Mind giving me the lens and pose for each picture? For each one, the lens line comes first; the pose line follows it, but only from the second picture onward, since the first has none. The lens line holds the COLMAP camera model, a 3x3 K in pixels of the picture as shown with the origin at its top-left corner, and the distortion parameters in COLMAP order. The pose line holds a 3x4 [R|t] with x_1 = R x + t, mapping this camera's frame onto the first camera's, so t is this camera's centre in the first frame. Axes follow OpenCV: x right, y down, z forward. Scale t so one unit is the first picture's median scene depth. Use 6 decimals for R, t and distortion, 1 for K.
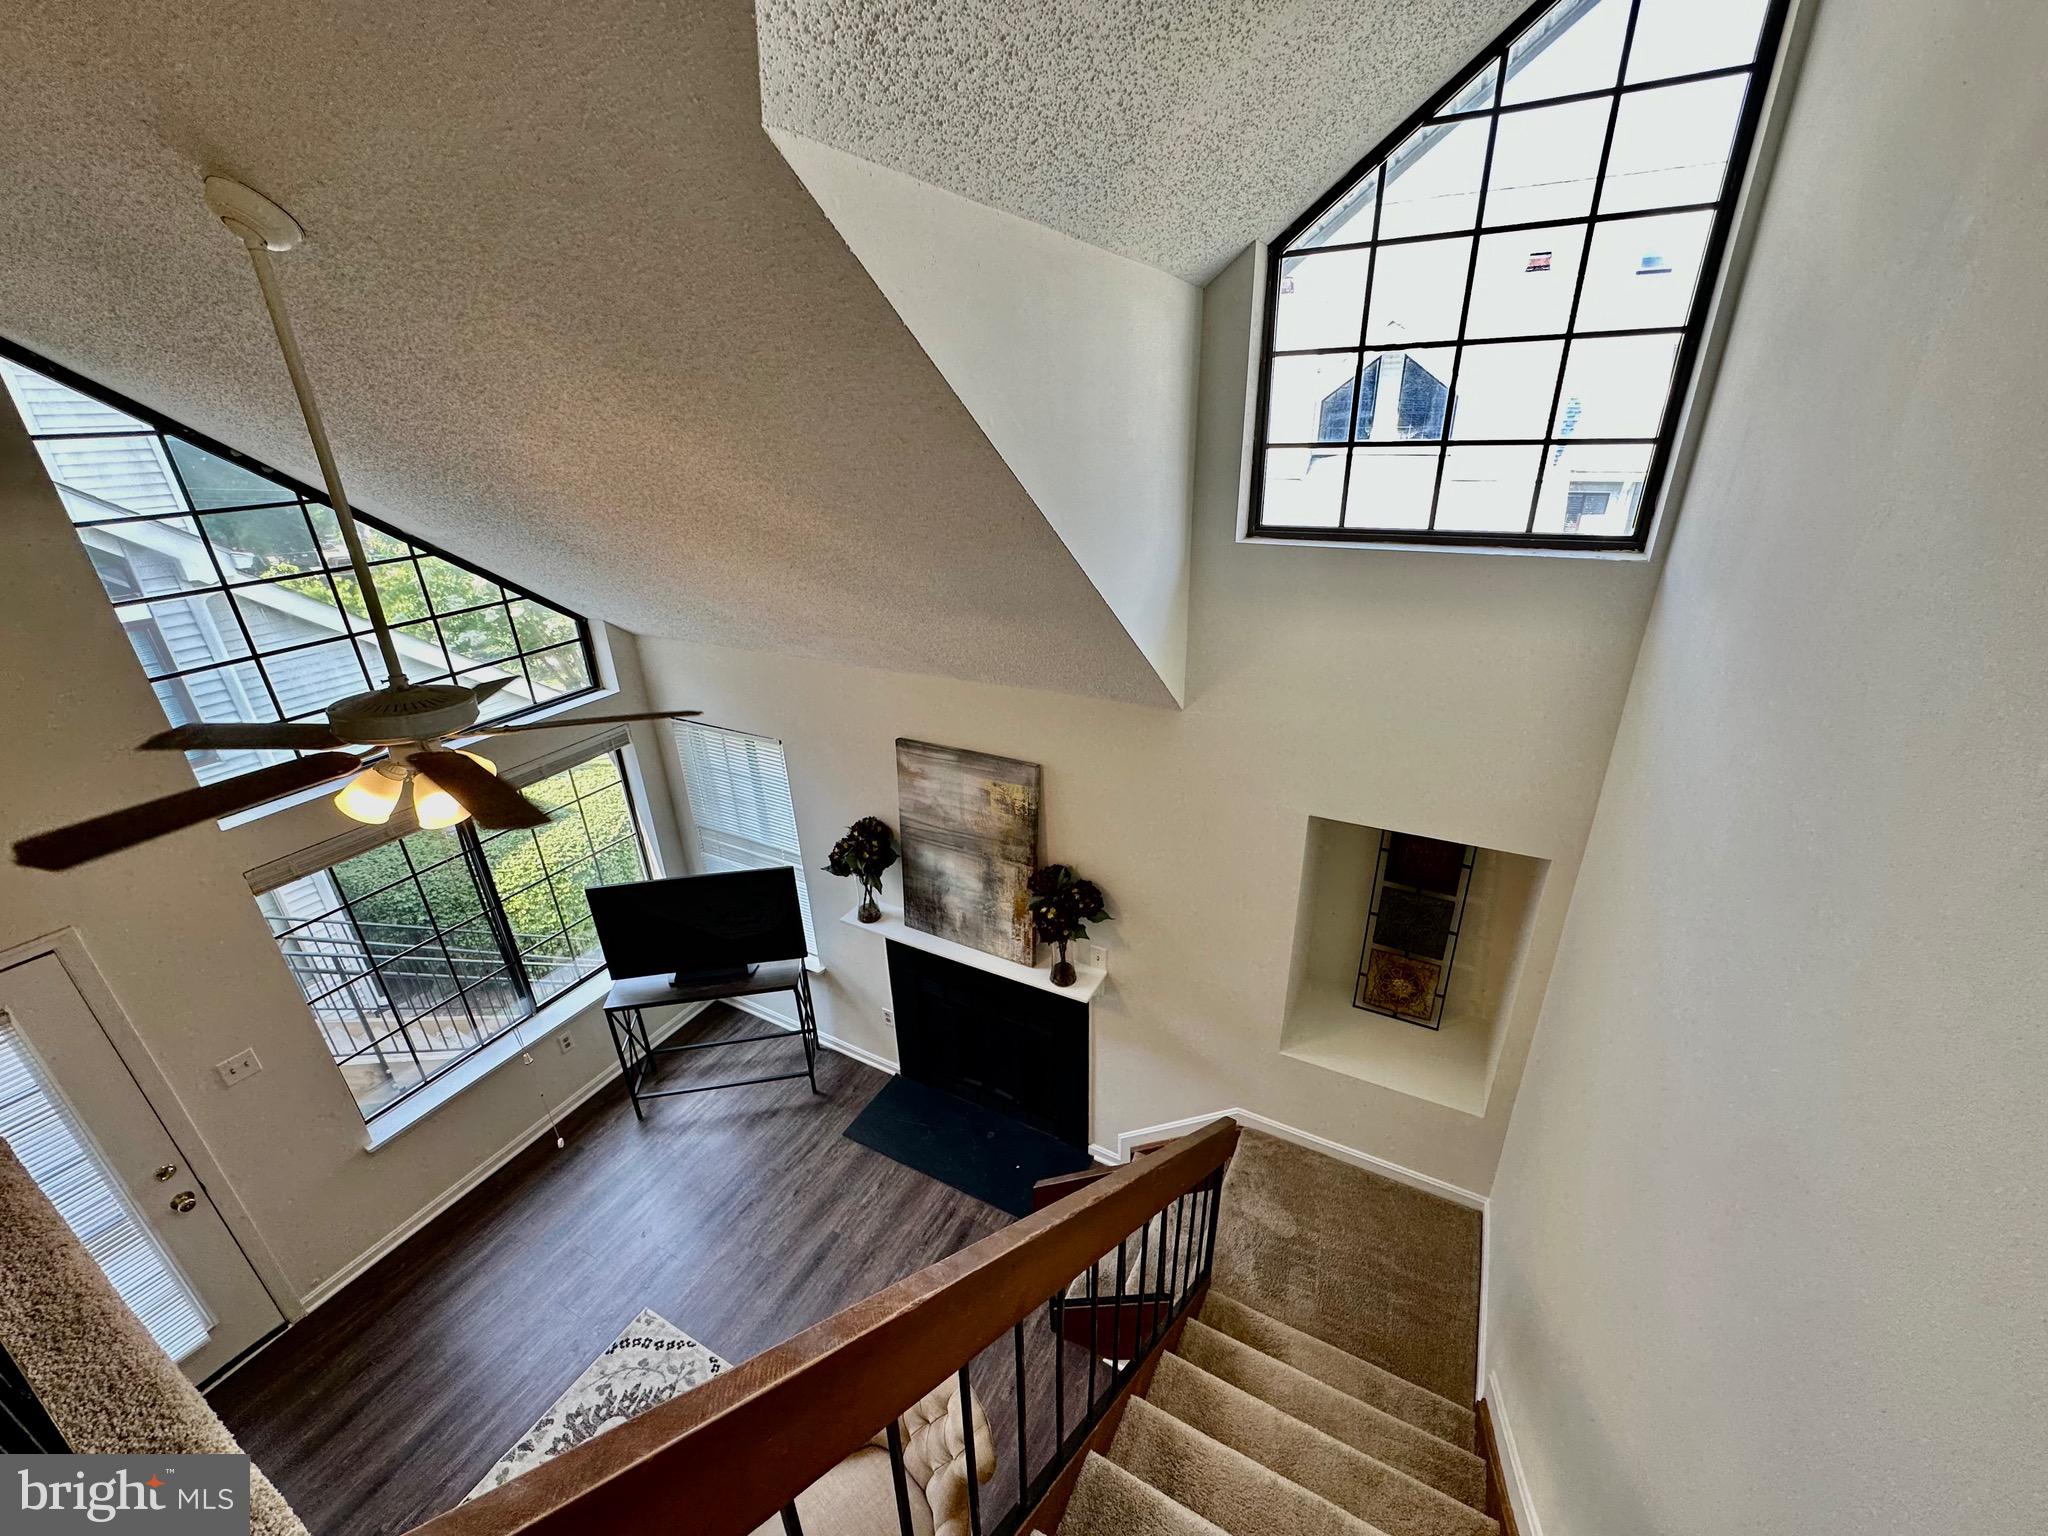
lens RADIAL K [[815.6, 0, 1020.0], [0, 815.6, 767.5], [0, 0, 1]] dist [-0.002444, 0.000178]
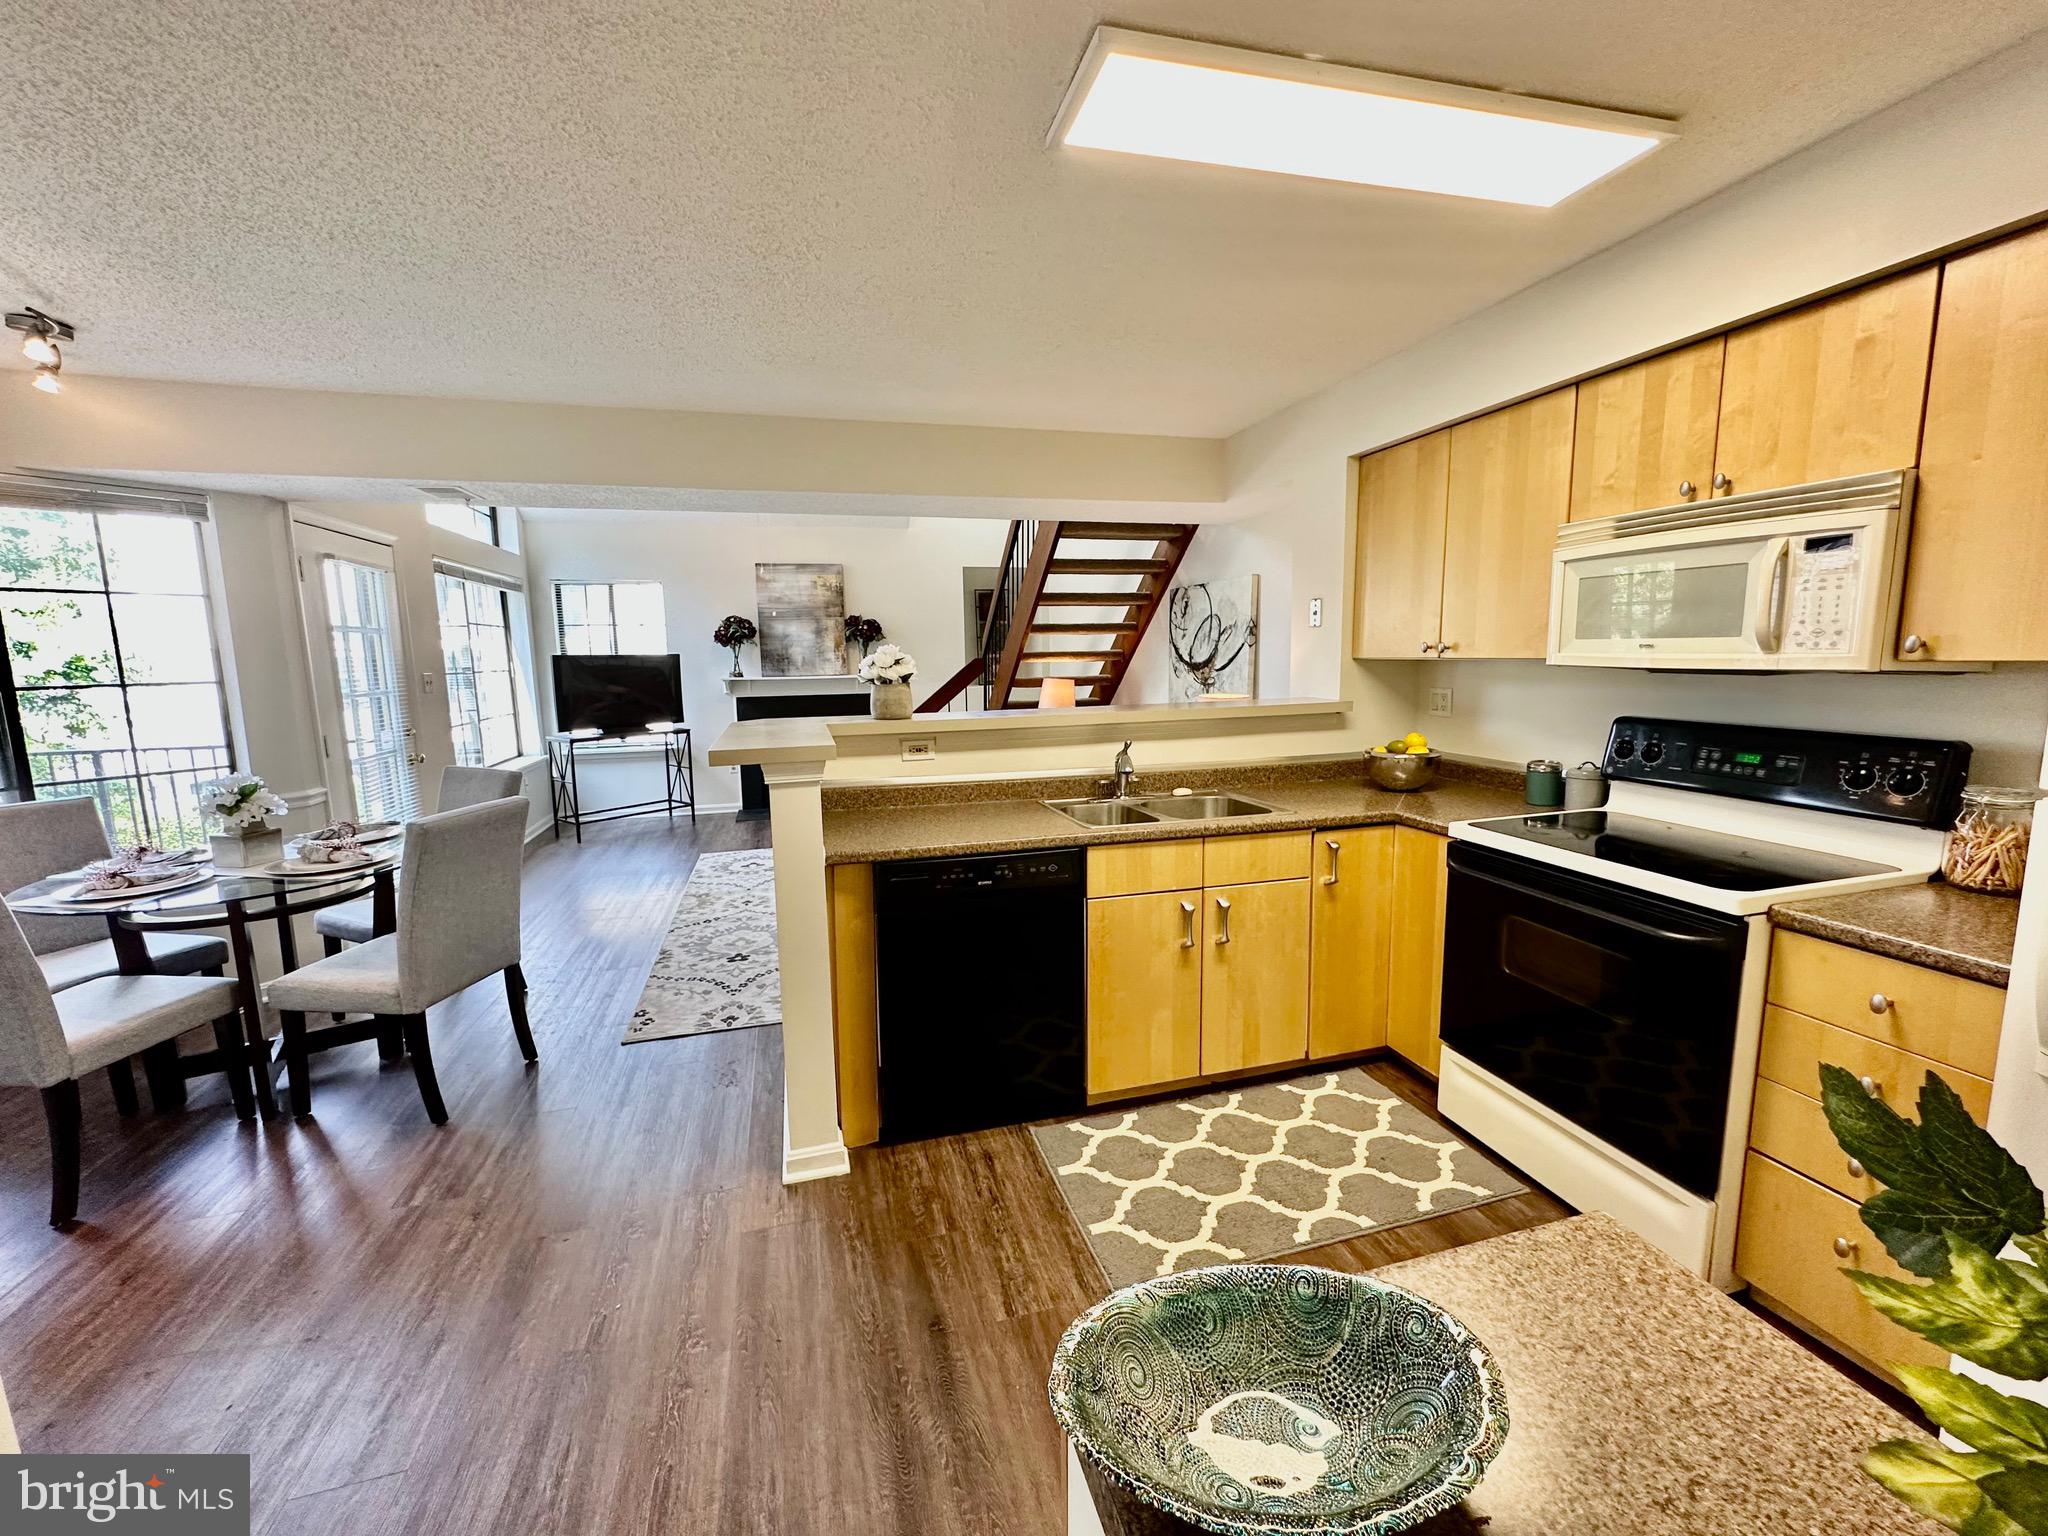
lens RADIAL K [[815.6, 0, 1022.8], [0, 815.6, 768.5], [0, 0, 1]] dist [-0.002444, 0.000178]
pose [[0.713664, -0.078504, 0.696075, -1.066621], [0.277815, 0.943928, -0.178379, 0.927368], [-0.643041, 0.320683, 0.695457, -0.553919]]
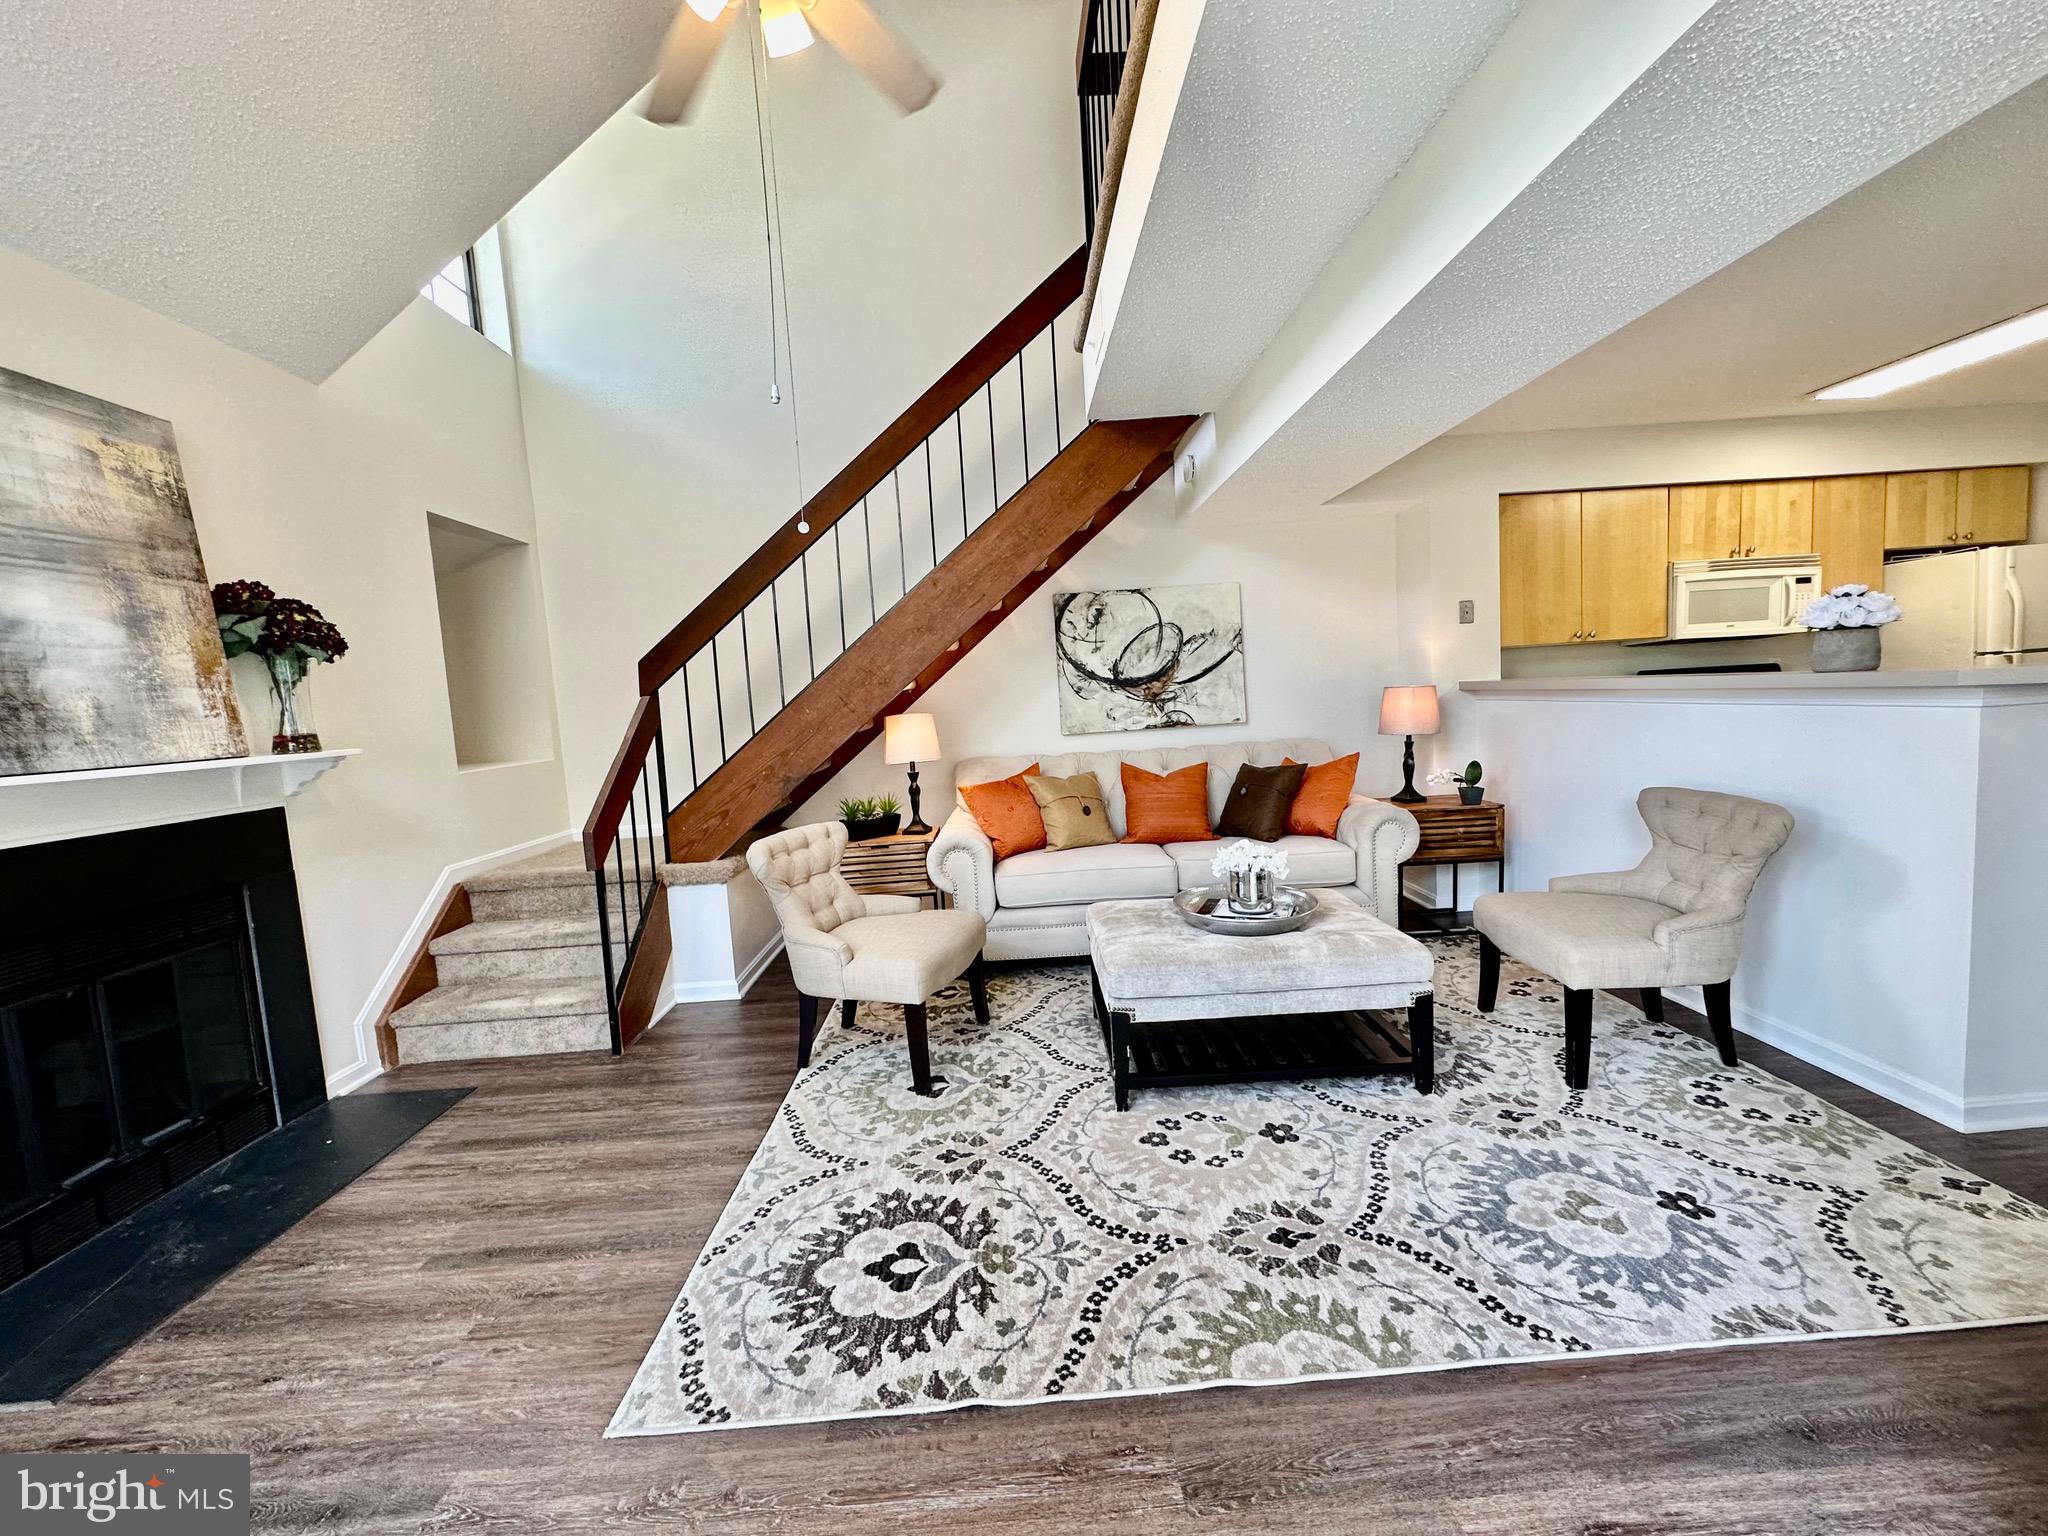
lens RADIAL K [[815.6, 0, 1023.2], [0, 815.6, 768.5], [0, 0, 1]] dist [-0.002444, 0.000178]
pose [[-0.495556, -0.014408, 0.868457, -0.862050], [0.422104, 0.869859, 0.255291, 0.351531], [-0.759113, 0.493090, -0.424982, 0.819563]]
